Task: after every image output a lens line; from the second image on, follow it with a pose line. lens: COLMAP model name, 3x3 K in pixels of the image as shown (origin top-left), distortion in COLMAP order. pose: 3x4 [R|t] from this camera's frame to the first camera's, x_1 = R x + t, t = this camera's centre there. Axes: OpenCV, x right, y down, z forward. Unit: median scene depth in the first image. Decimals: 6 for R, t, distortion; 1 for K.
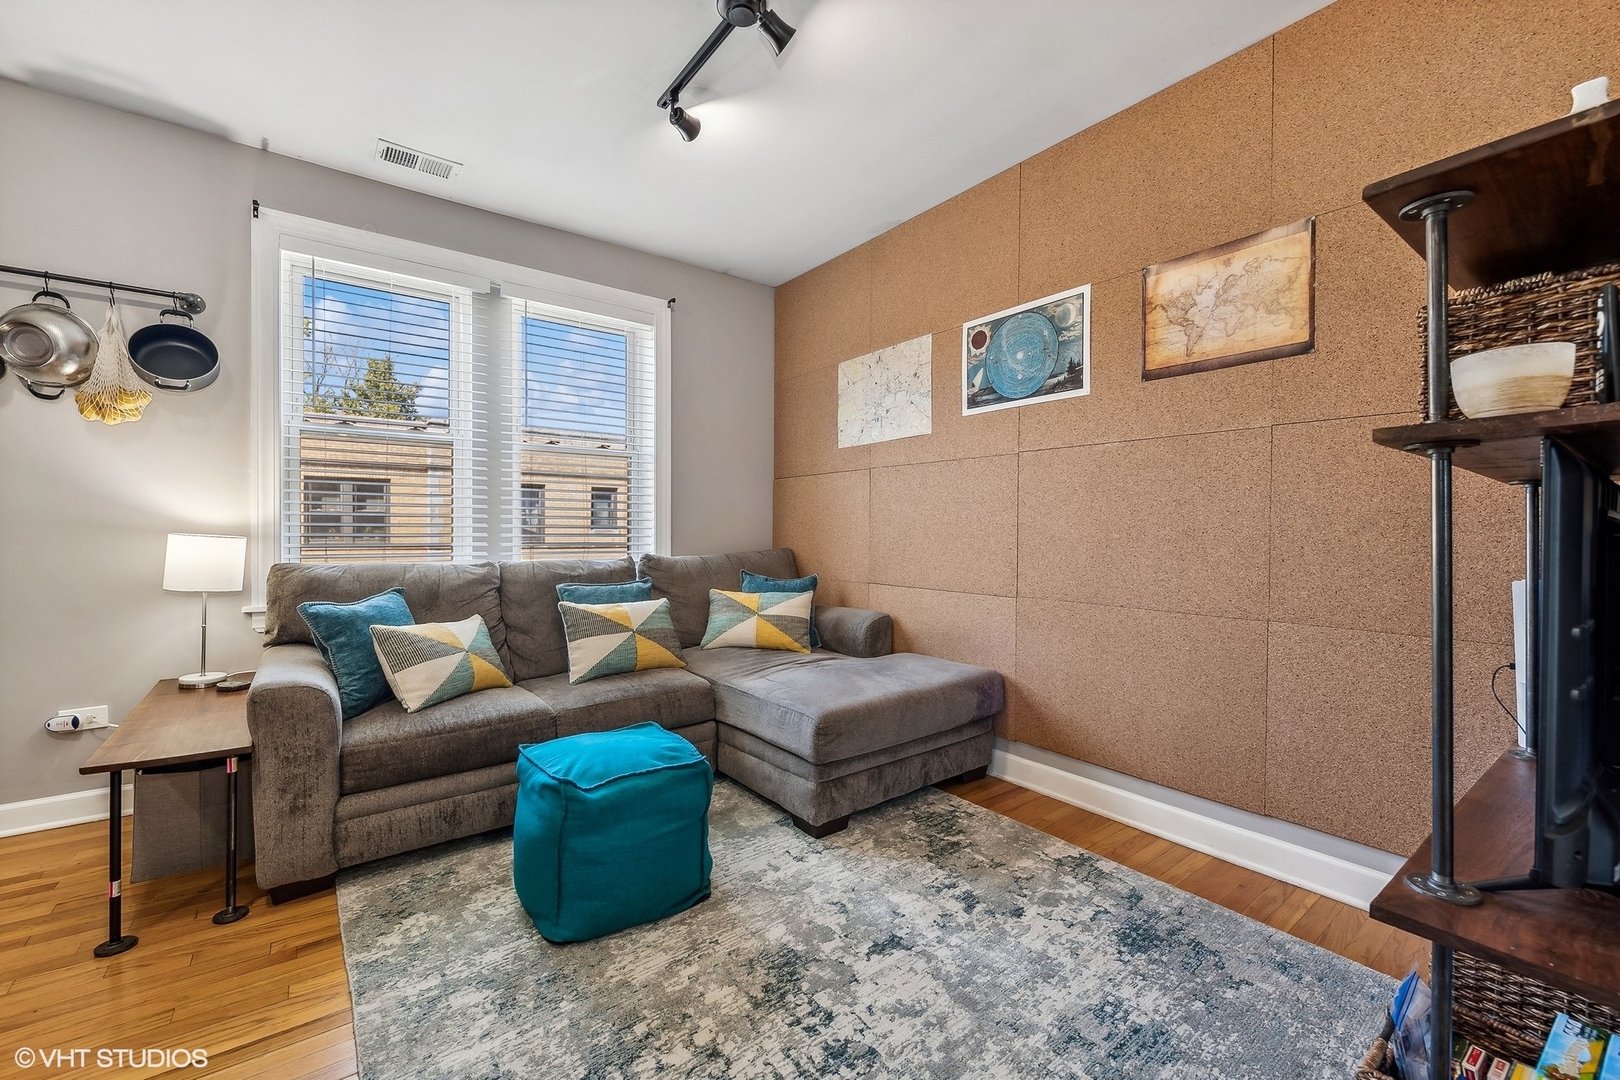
lens RADIAL K [[652.9, 0, 809.0], [0, 652.9, 528.5], [0, 0, 1]] dist [0.001157, -0.003186]
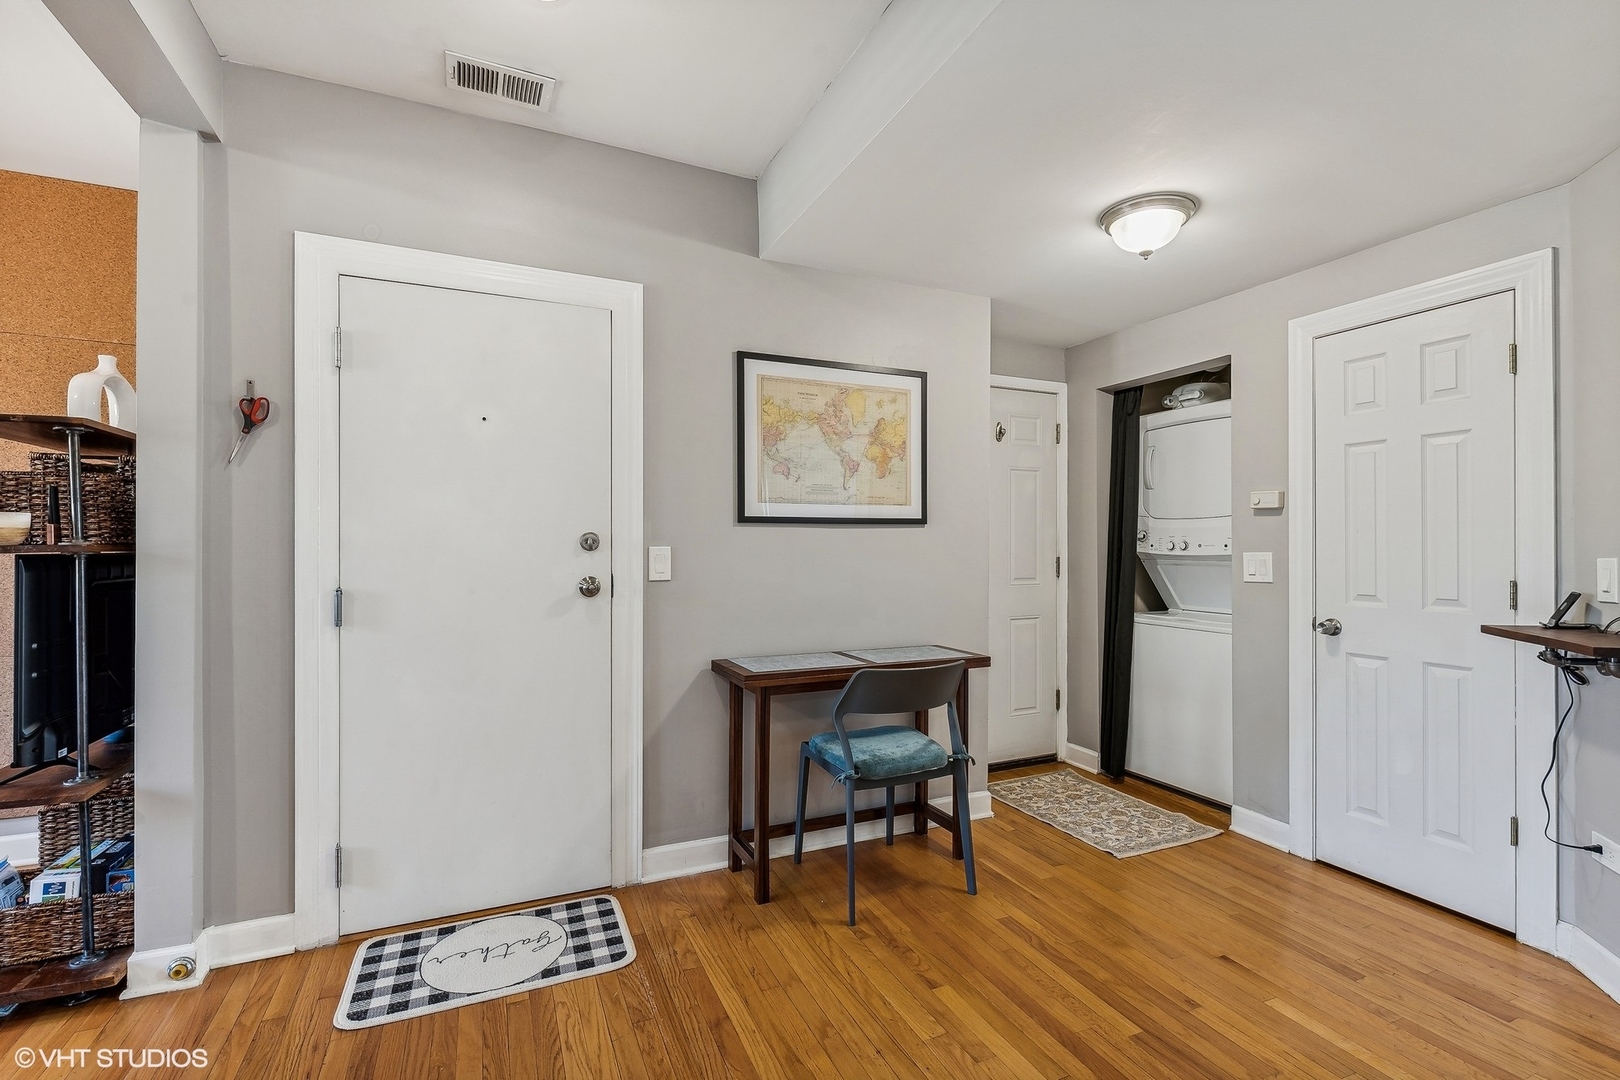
lens RADIAL K [[740.0, 0, 840.7], [0, 740.0, 544.4], [0, 0, 1]] dist [-0.000774, -0.000985]
pose [[0.215443, -0.005501, 0.976501, -0.184337], [-0.006049, 0.999957, 0.006968, -0.061537], [-0.976498, -0.007408, 0.215401, -0.628887]]
